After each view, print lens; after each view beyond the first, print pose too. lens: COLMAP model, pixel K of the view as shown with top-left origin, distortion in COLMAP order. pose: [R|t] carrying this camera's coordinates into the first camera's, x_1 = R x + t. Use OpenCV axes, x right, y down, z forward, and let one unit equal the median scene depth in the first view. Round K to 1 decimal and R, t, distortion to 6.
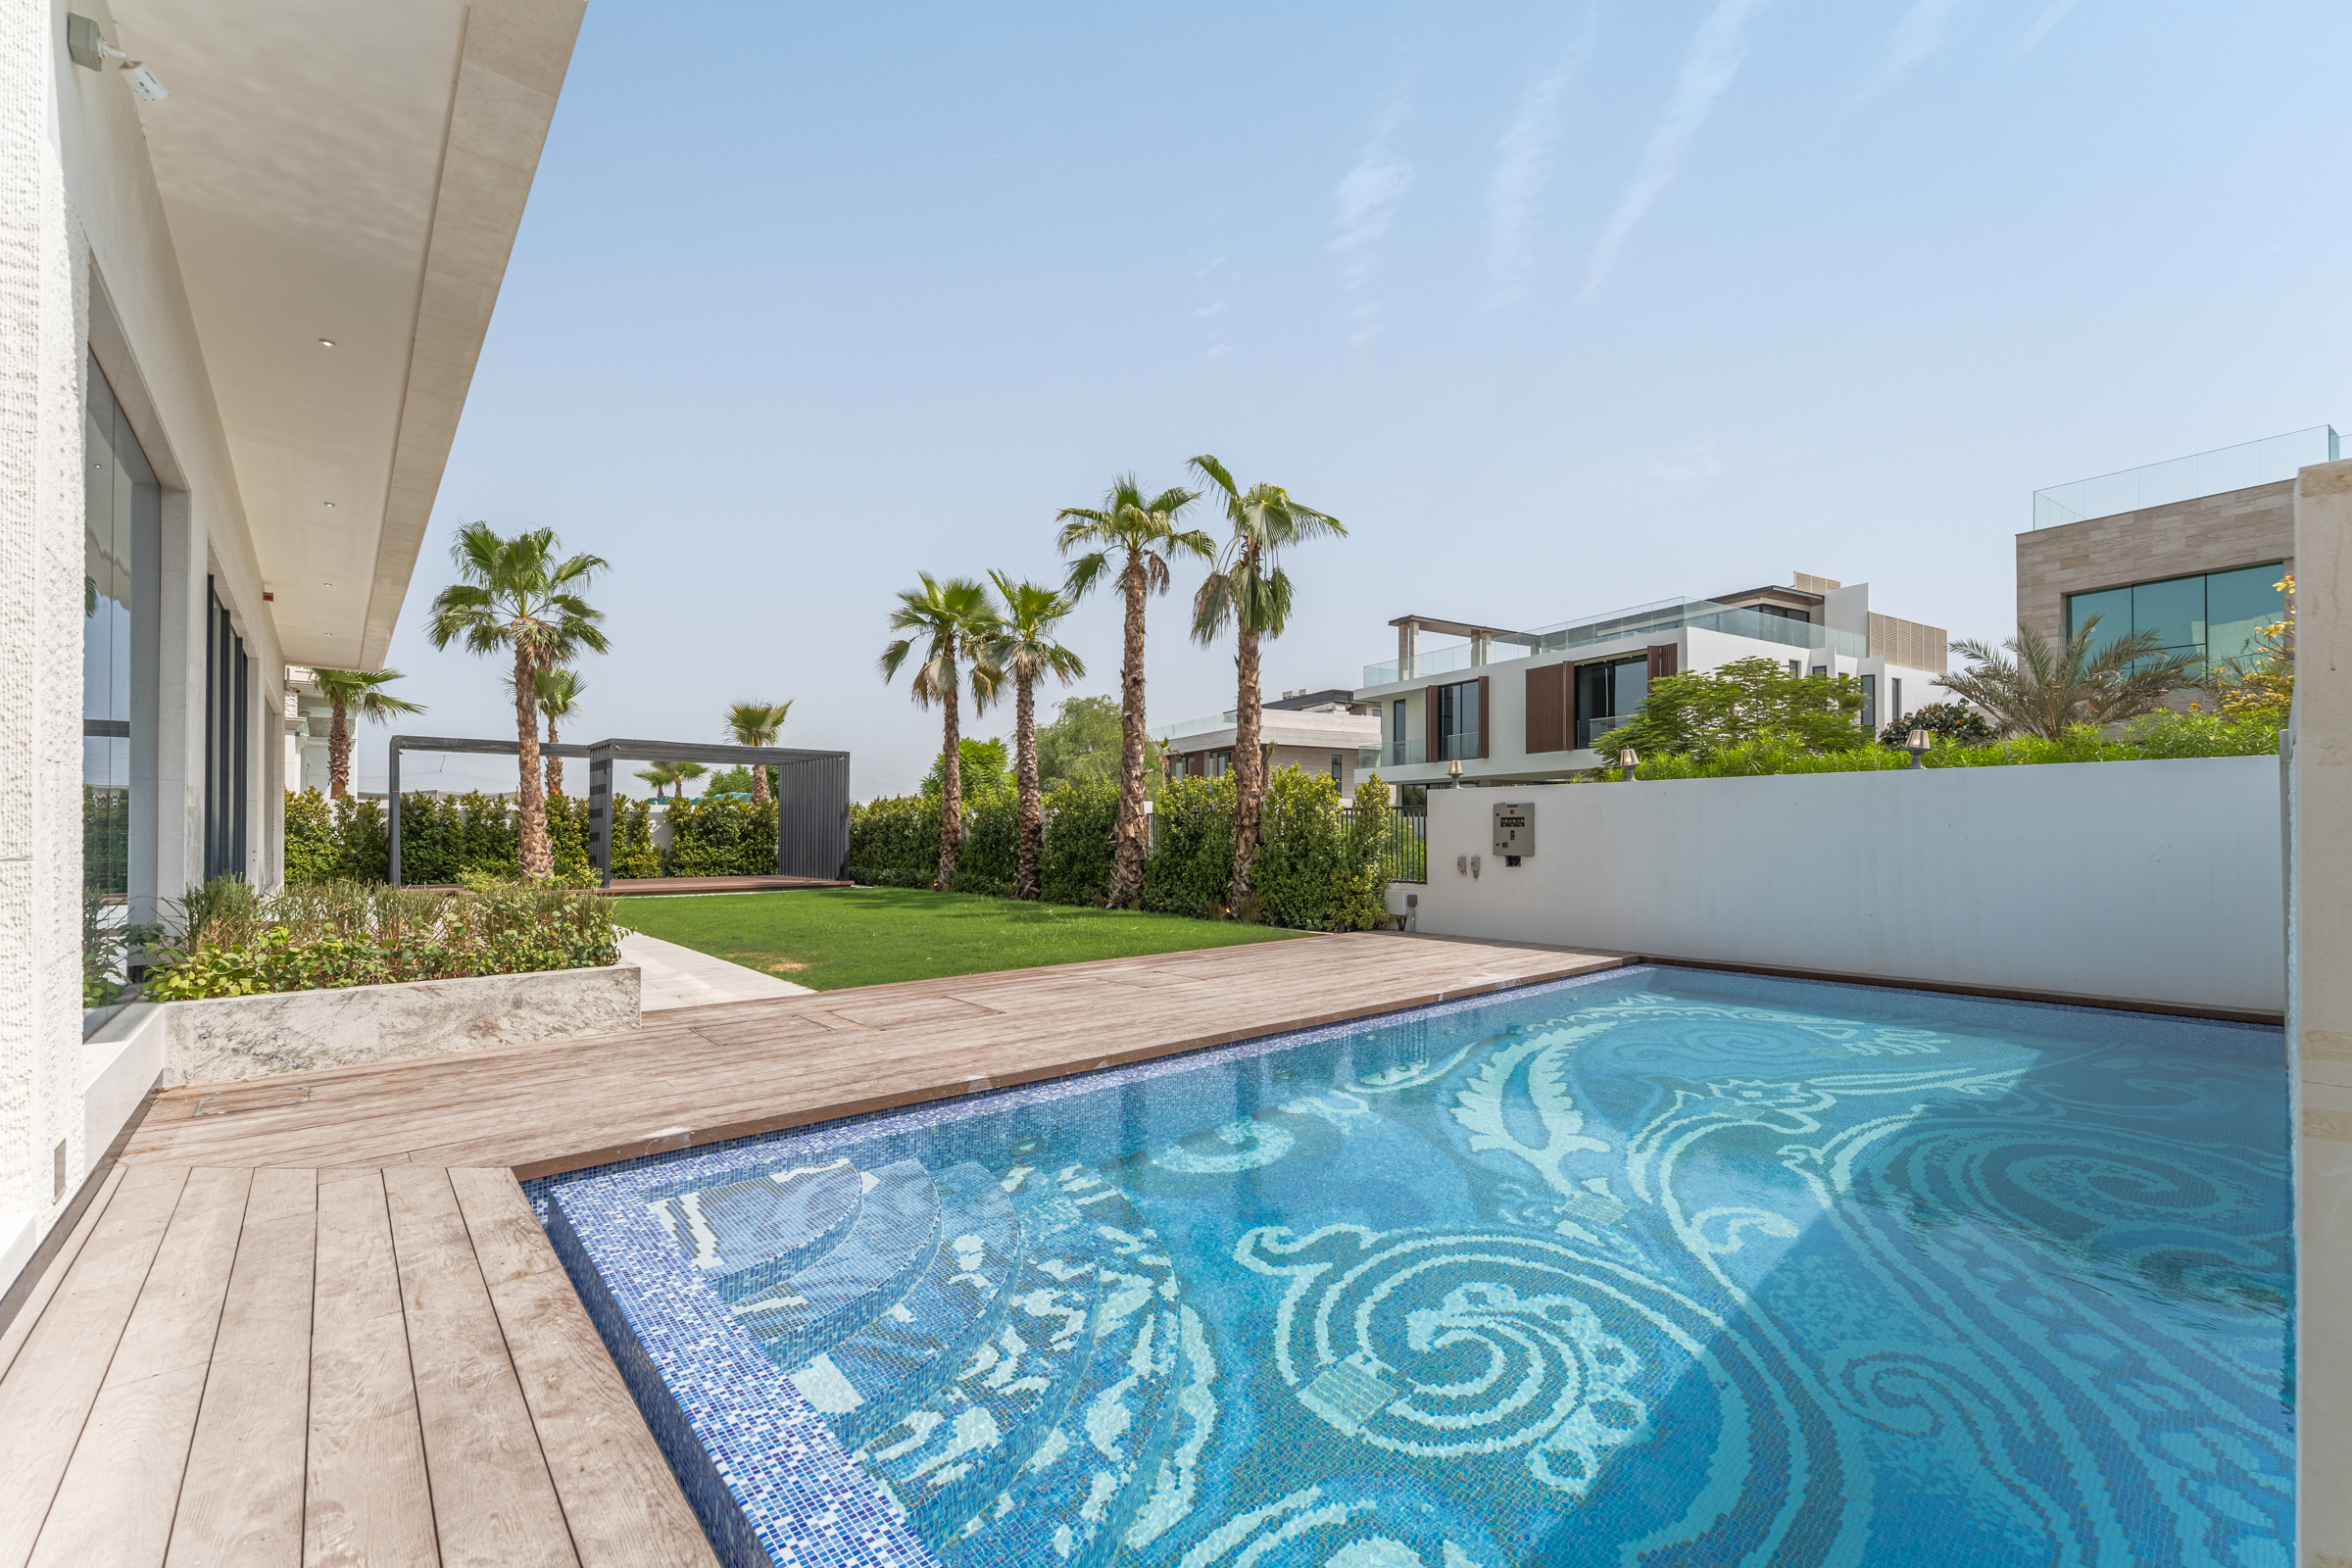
lens RADIAL K [[947.4, 0, 1188.6], [0, 947.4, 824.0], [0, 0, 1]] dist [0.004425, -0.000535]
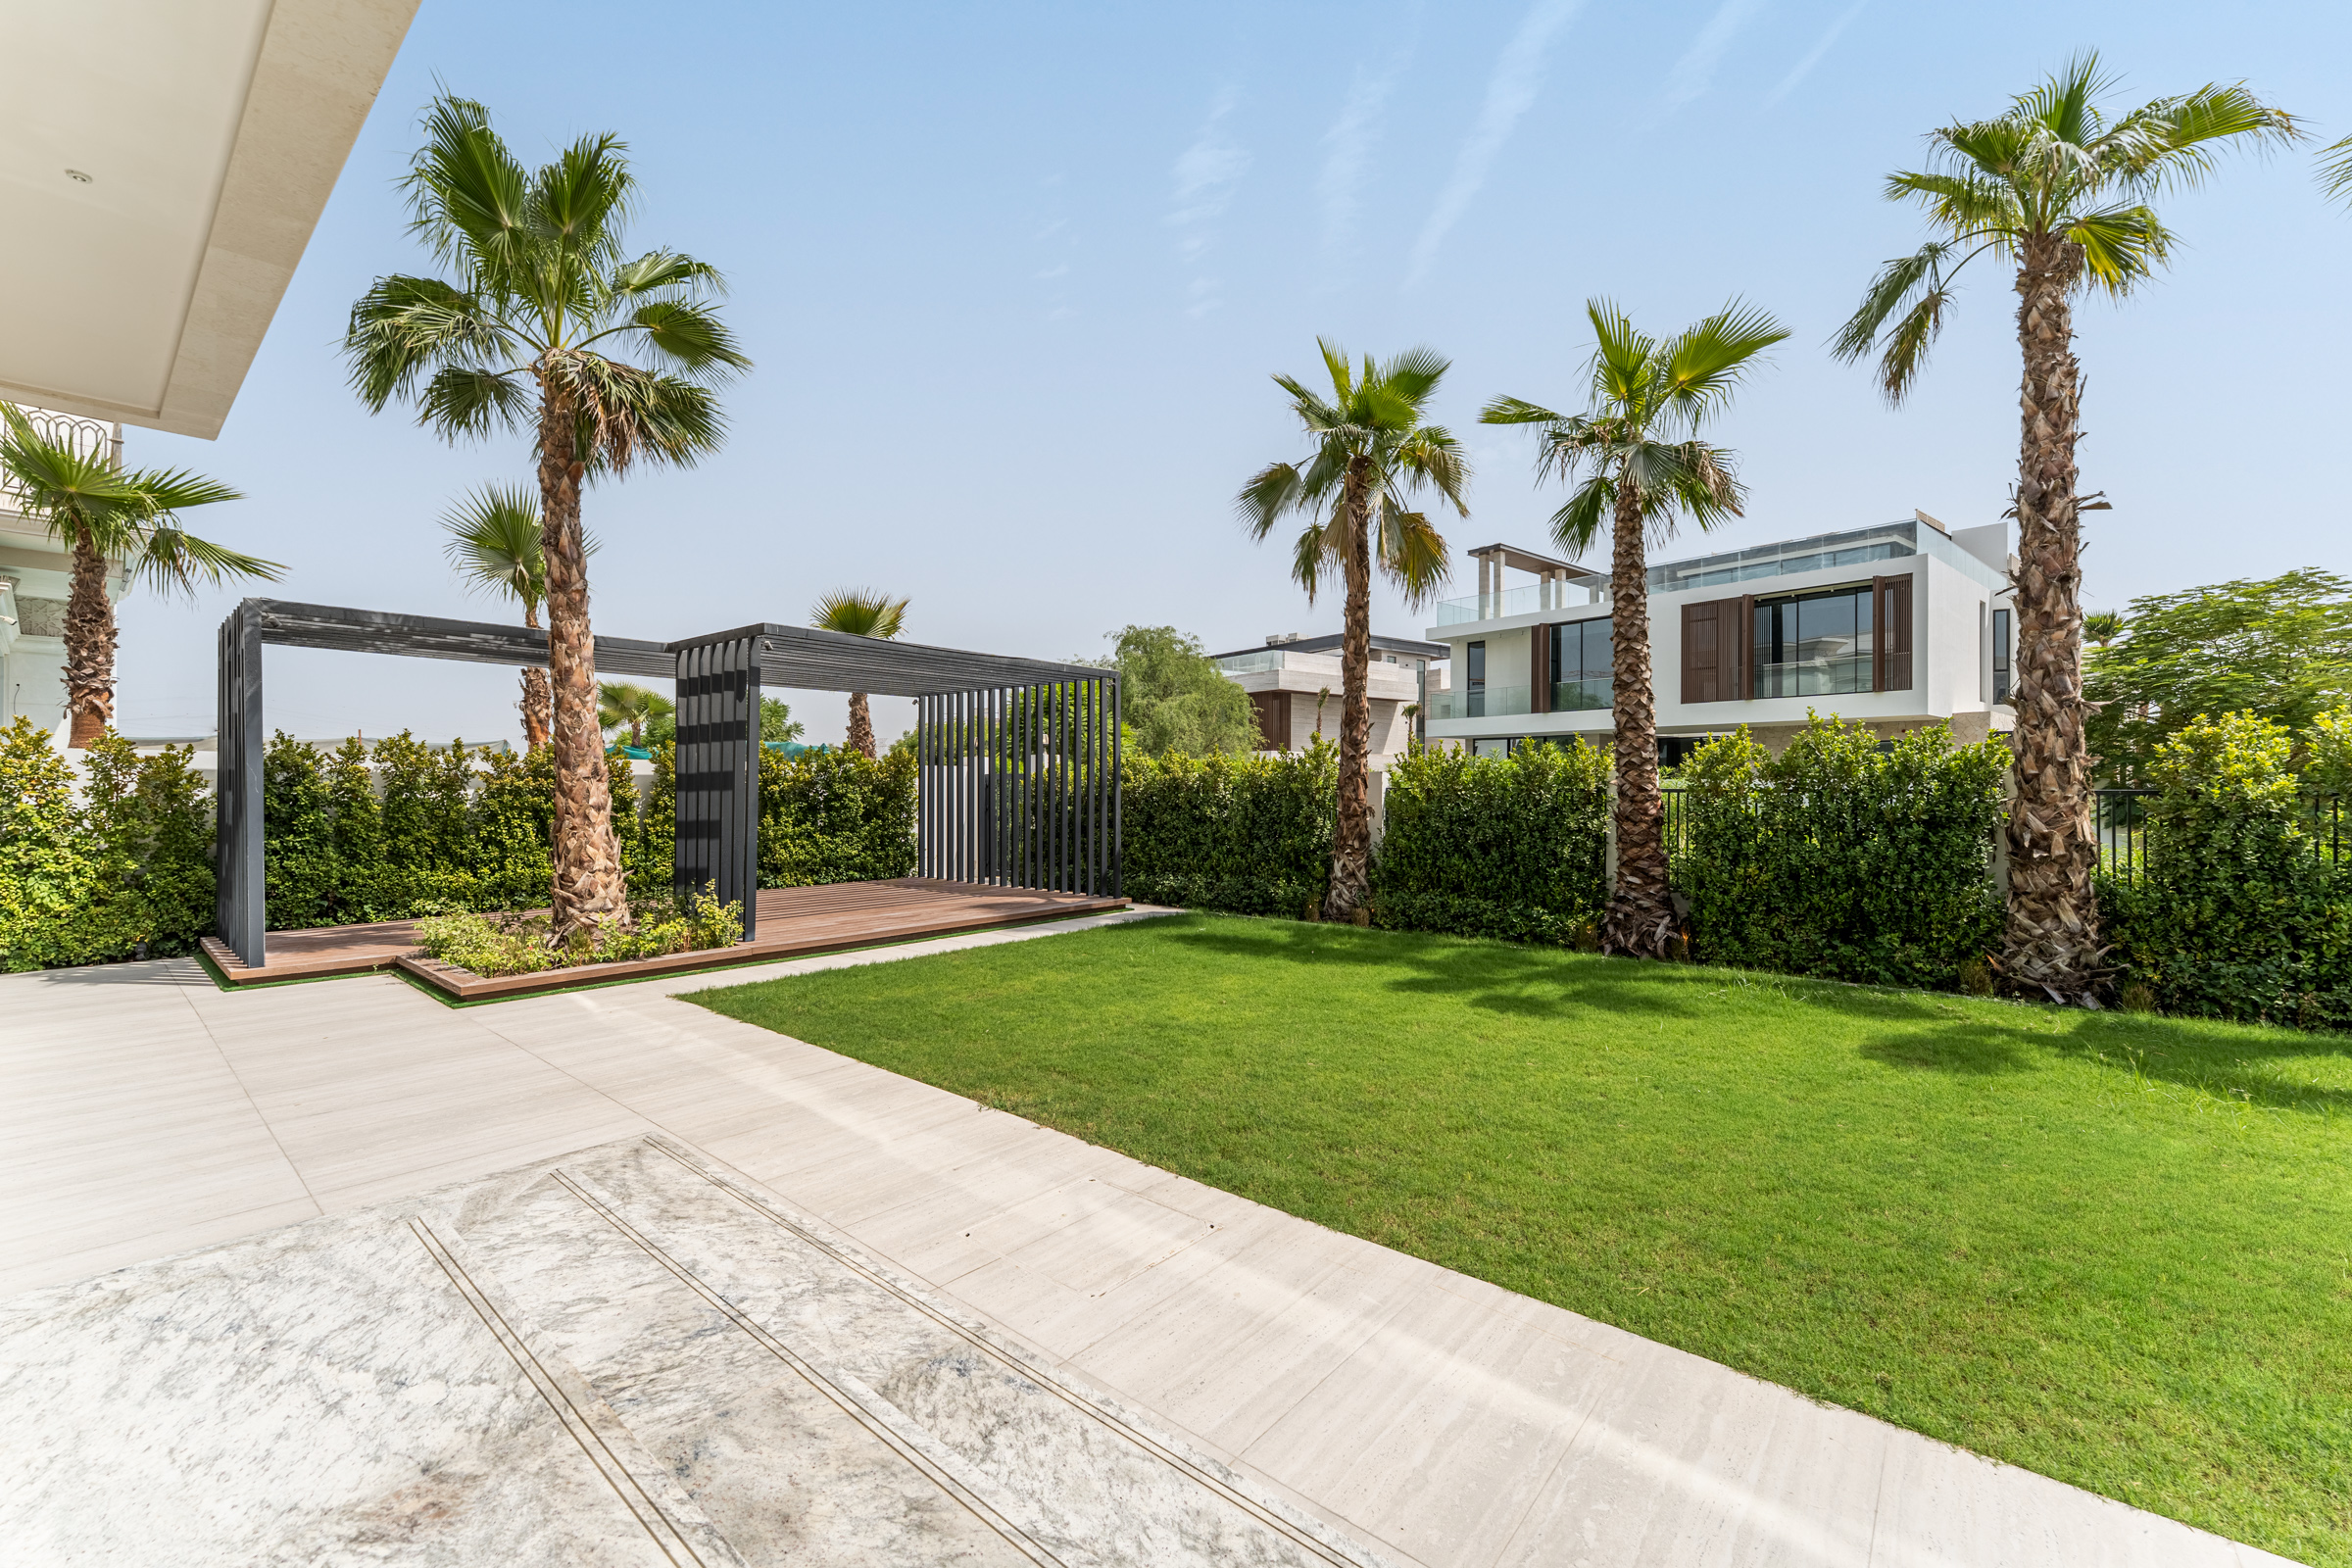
lens RADIAL K [[947.4, 0, 1189.1], [0, 947.4, 778.8], [0, 0, 1]] dist [0.004425, -0.000535]
pose [[0.990281, 0.002768, 0.139053, -0.425022], [-0.002910, 0.999995, 0.000817, -0.012901], [-0.139051, -0.001214, 0.990285, 0.462058]]
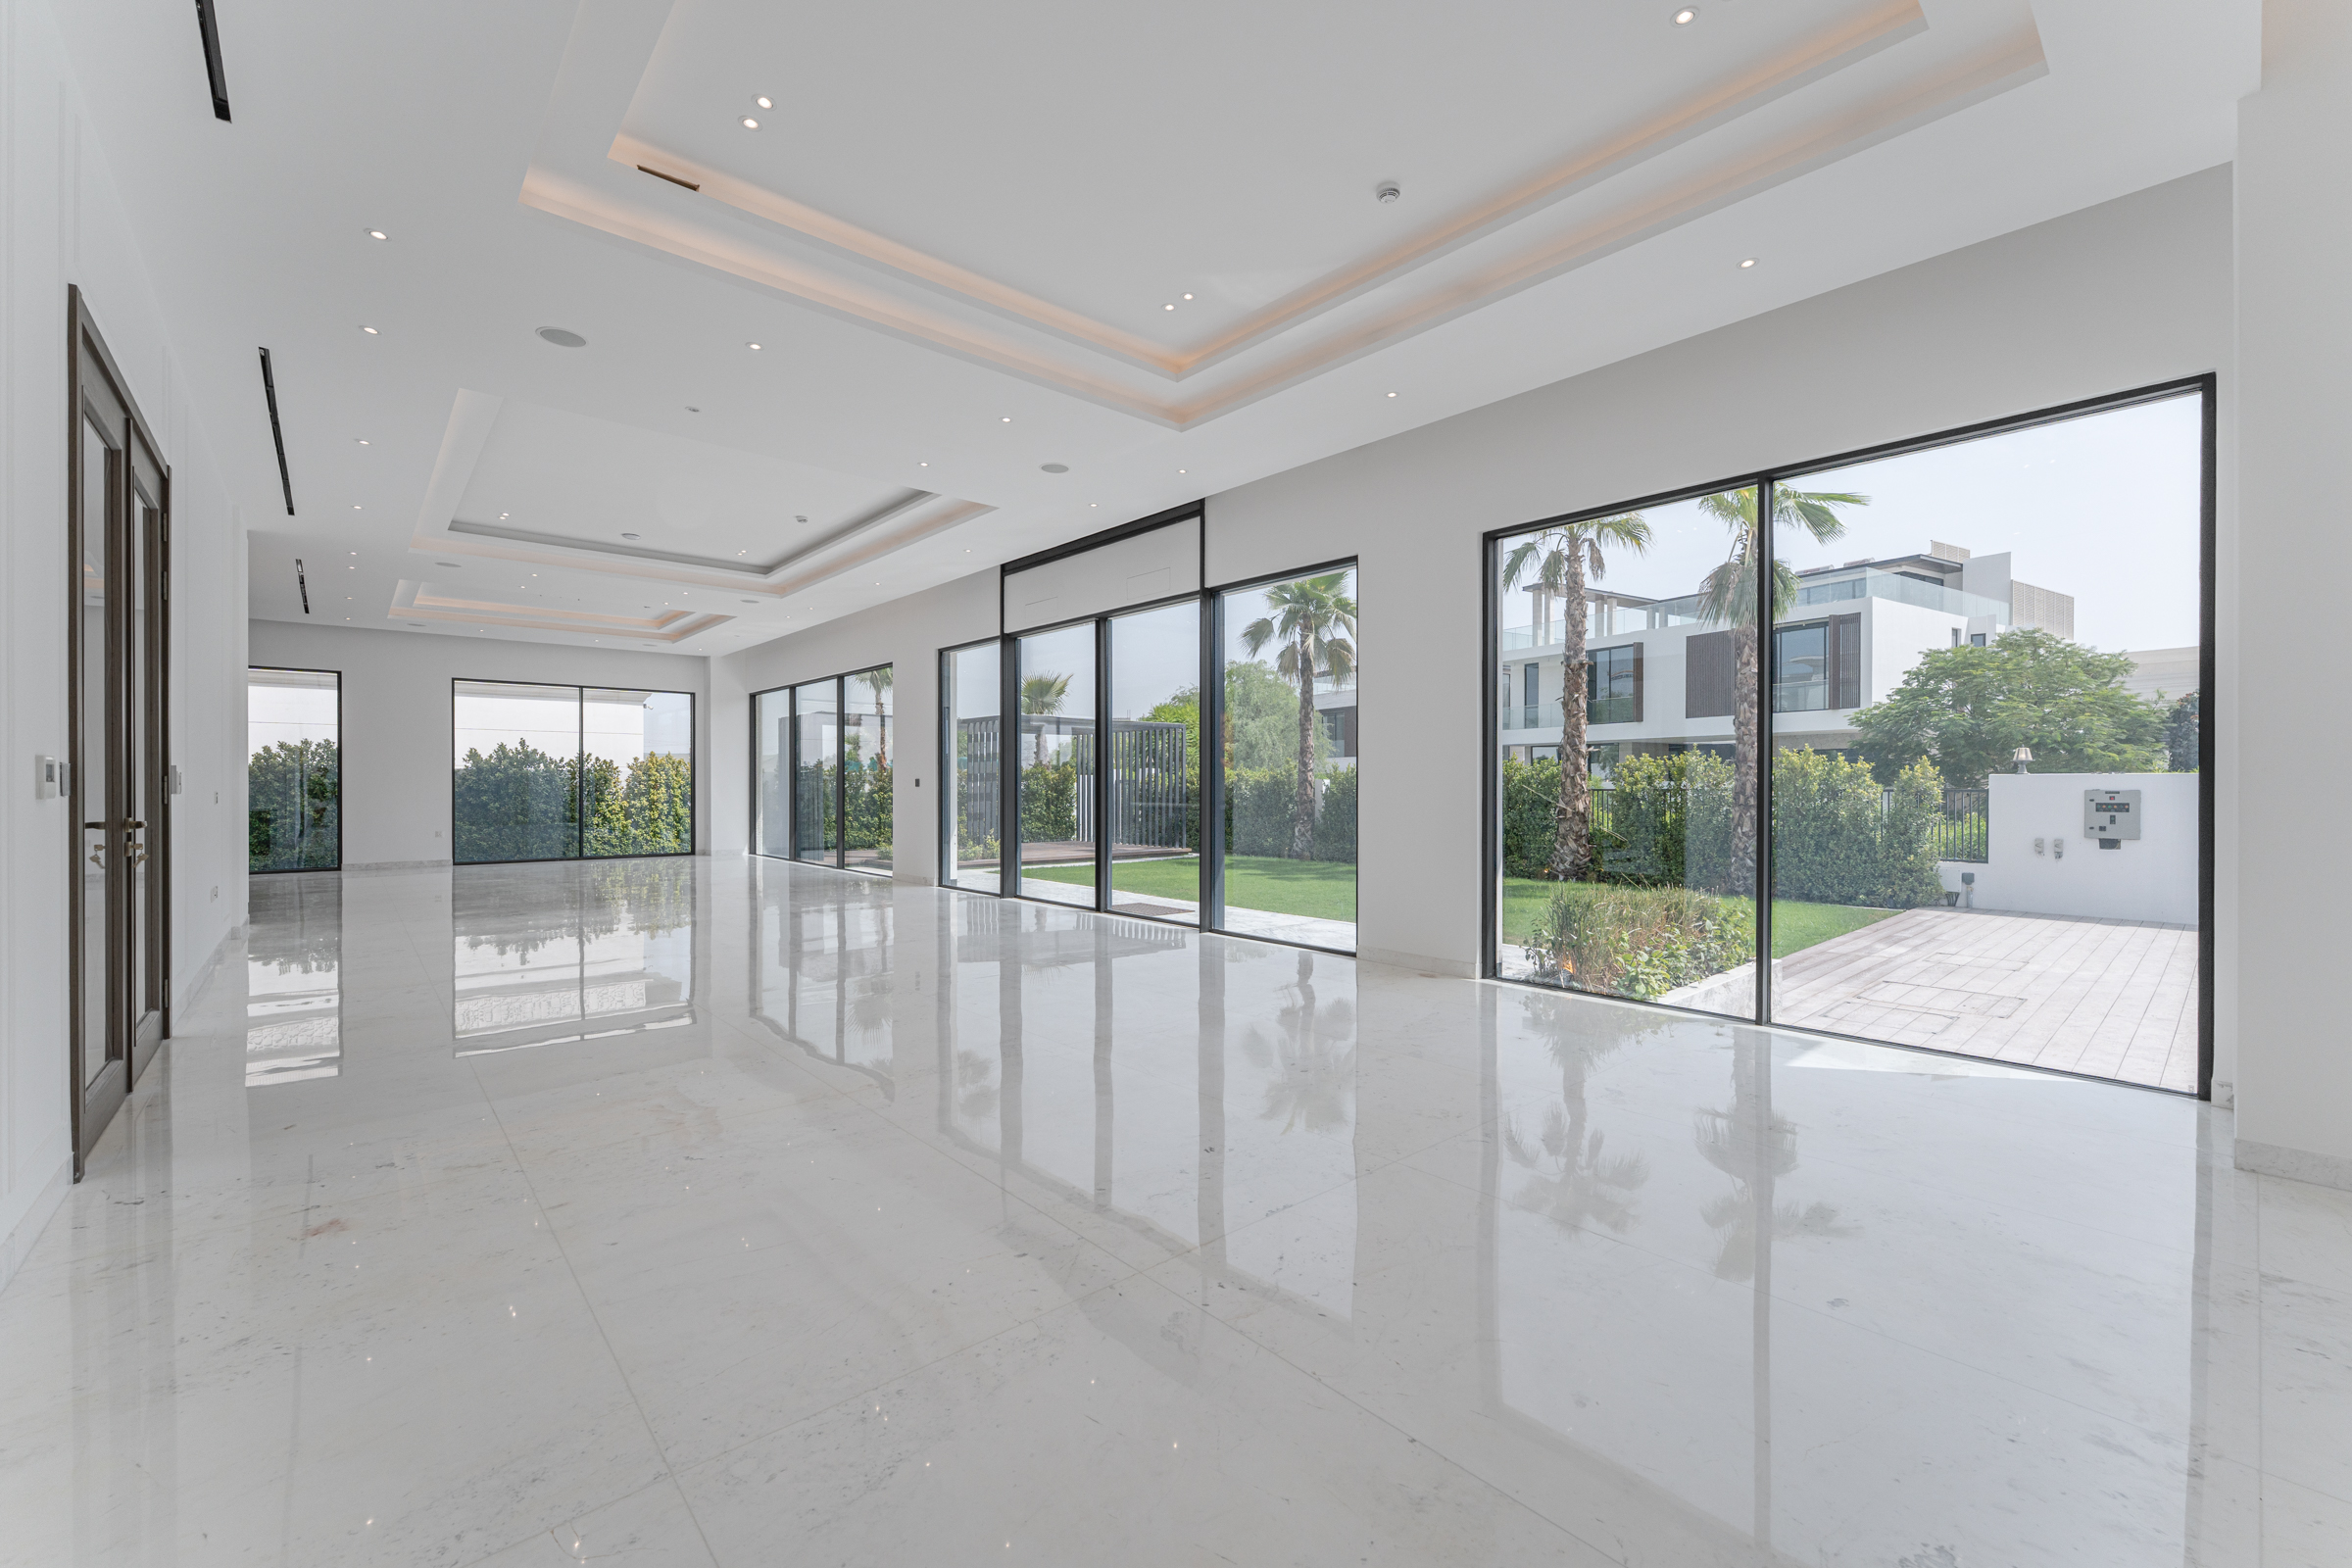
lens RADIAL K [[947.4, 0, 1227.1], [0, 947.4, 784.2], [0, 0, 1]] dist [0.004425, -0.000535]
pose [[0.999628, 0.001011, 0.027241, -0.367527], [-0.001226, 0.999968, 0.007868, -0.018946], [-0.027233, -0.007898, 0.999598, -0.024394]]
